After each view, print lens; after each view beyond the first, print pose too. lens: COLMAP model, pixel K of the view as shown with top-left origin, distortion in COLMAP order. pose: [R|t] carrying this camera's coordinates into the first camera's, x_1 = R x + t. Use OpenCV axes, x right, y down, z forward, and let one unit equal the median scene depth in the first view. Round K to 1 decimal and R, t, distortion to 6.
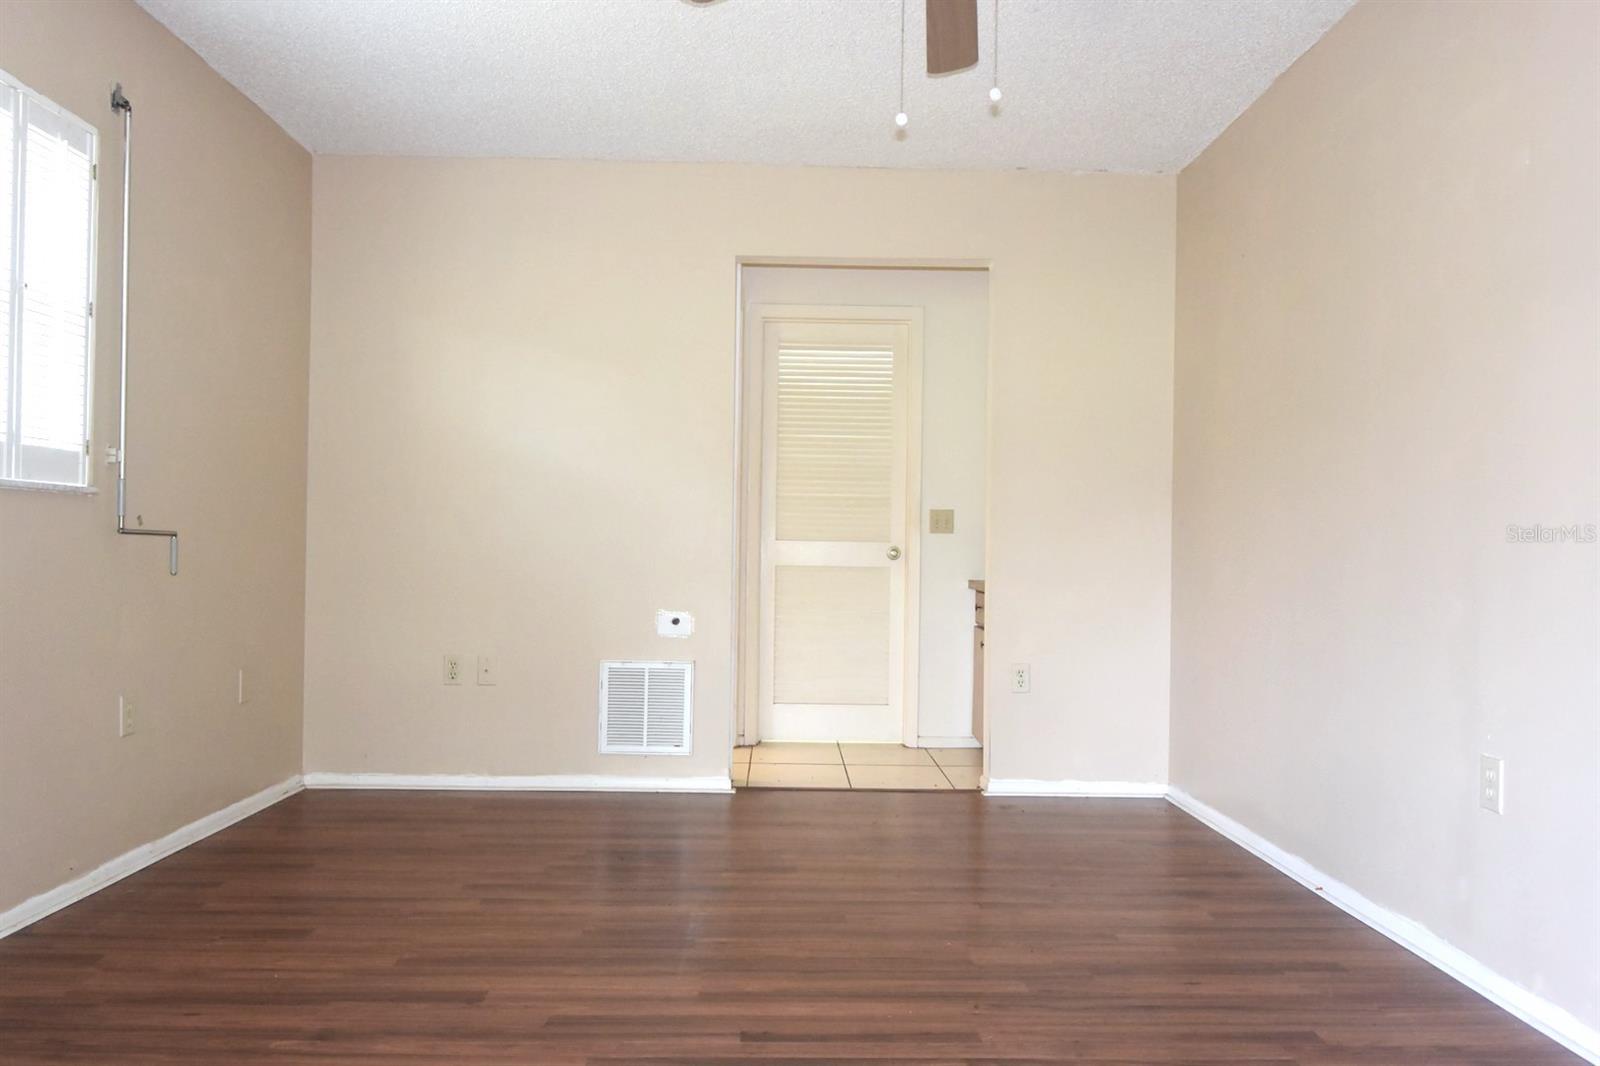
lens RADIAL K [[1164.3, 0, 801.1], [0, 1164.3, 539.0], [0, 0, 1]] dist [0.003647, -0.002505]
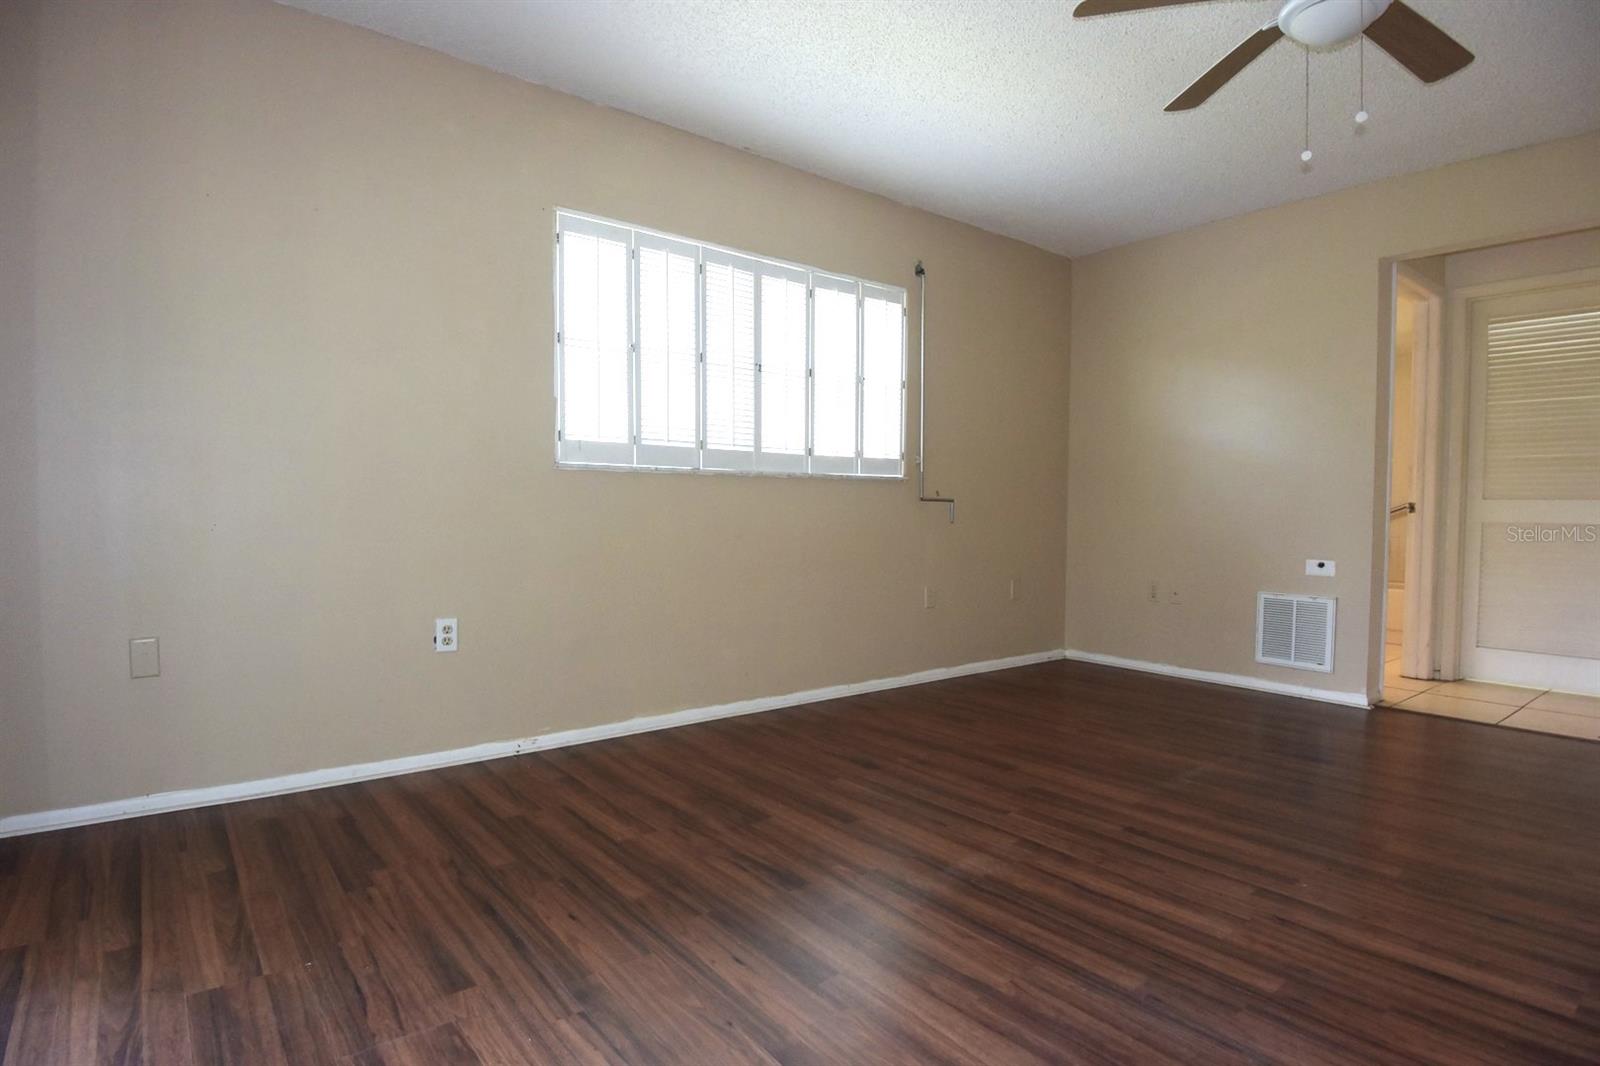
lens RADIAL K [[841.4, 0, 794.9], [0, 841.4, 543.4], [0, 0, 1]] dist [-0.007409, -0.019571]
pose [[0.600415, 0.024586, -0.799310, 0.274089], [0.010590, 0.999195, 0.038690, 0.006766], [0.799618, -0.031695, 0.599672, 0.010394]]
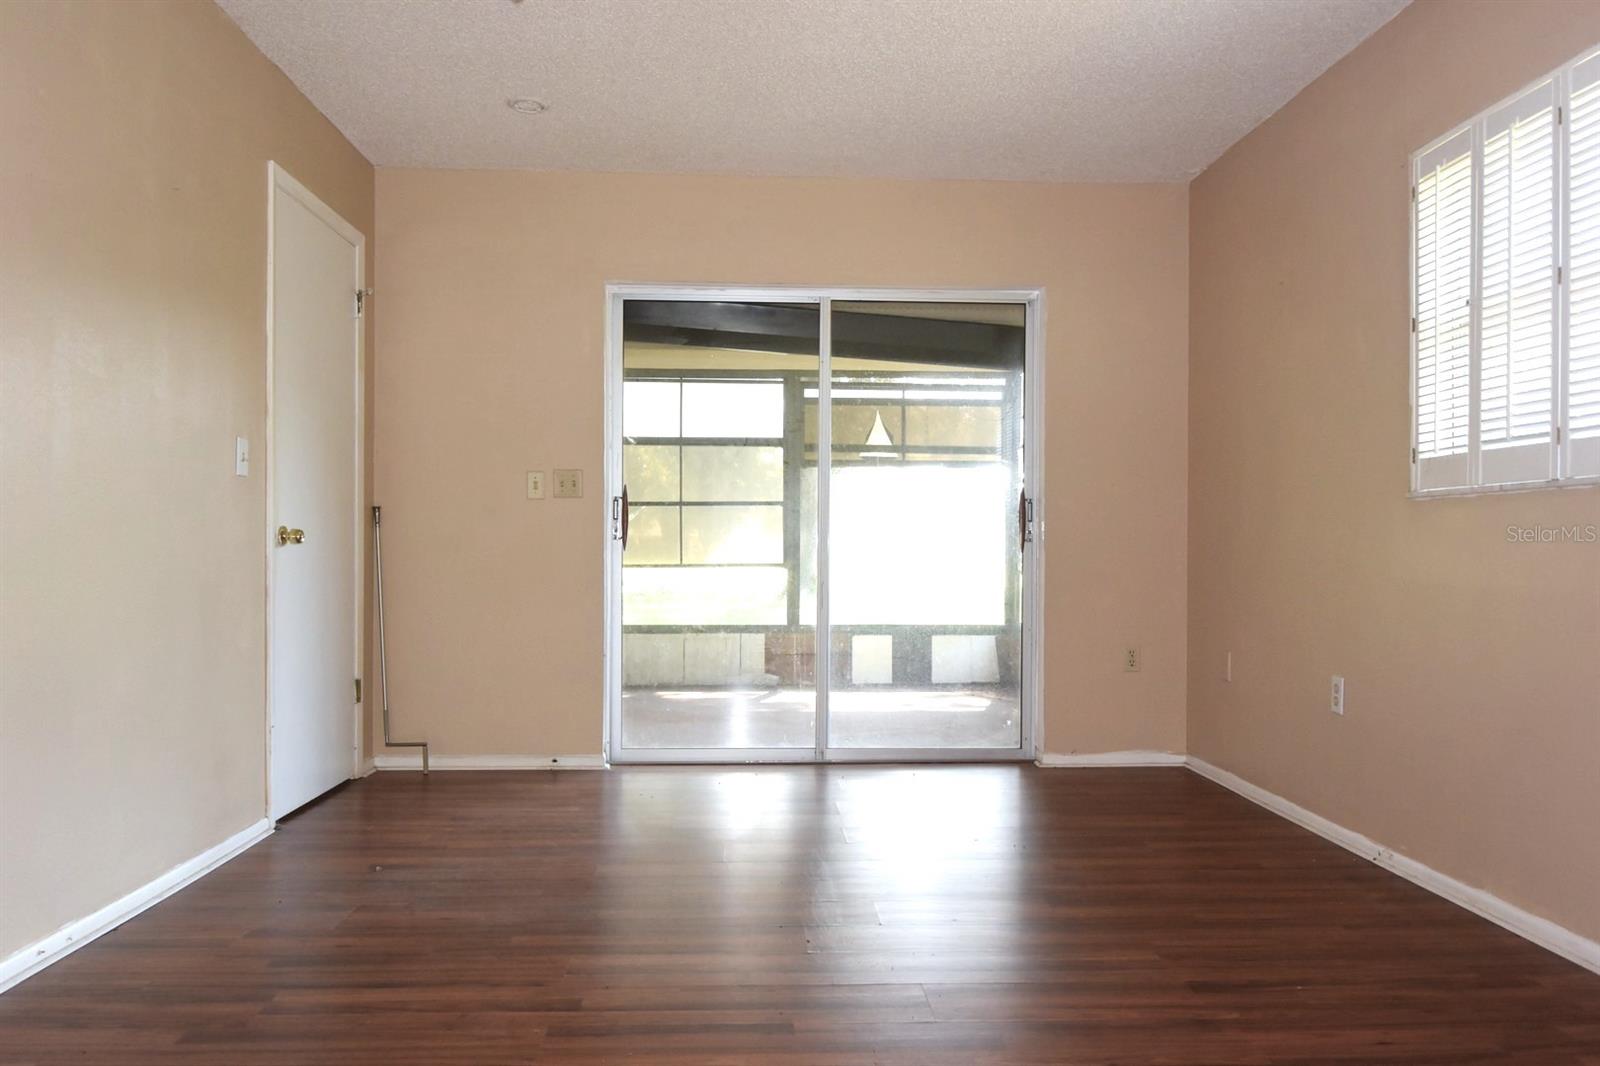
lens RADIAL K [[1164.3, 0, 800.4], [0, 1164.3, 526.6], [0, 0, 1]] dist [0.003647, -0.002505]
pose [[-0.999474, -0.020231, -0.025328, -0.017871], [-0.019491, 0.999385, -0.029133, 0.015234], [0.025901, -0.028624, -0.999255, 1.016671]]
